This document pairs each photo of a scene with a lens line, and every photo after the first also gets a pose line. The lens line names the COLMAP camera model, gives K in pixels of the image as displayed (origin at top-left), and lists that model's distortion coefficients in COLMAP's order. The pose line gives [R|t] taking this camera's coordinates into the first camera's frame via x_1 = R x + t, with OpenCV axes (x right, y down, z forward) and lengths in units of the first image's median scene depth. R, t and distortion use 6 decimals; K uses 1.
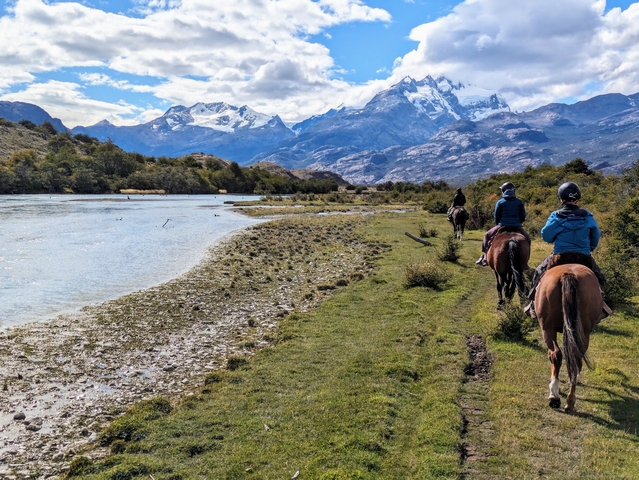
lens RADIAL K [[1217.4, 0, 319.5], [0, 1217.4, 240.0], [0, 0, 1]] dist [0.165087, 0.028783]
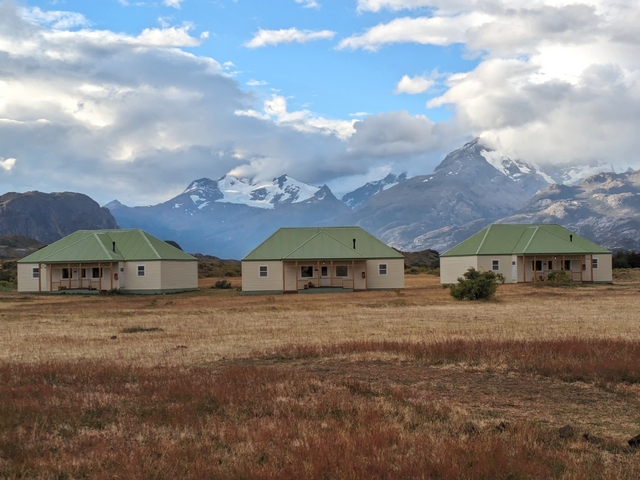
lens RADIAL K [[1219.3, 0, 320.0], [0, 1219.3, 240.0], [0, 0, 1]] dist [0.165087, 0.028783]
pose [[0.996108, -0.043928, -0.076419, 0.021628], [0.038517, 0.996740, -0.070898, -0.006747], [0.079284, 0.067679, 0.994552, 0.172126]]
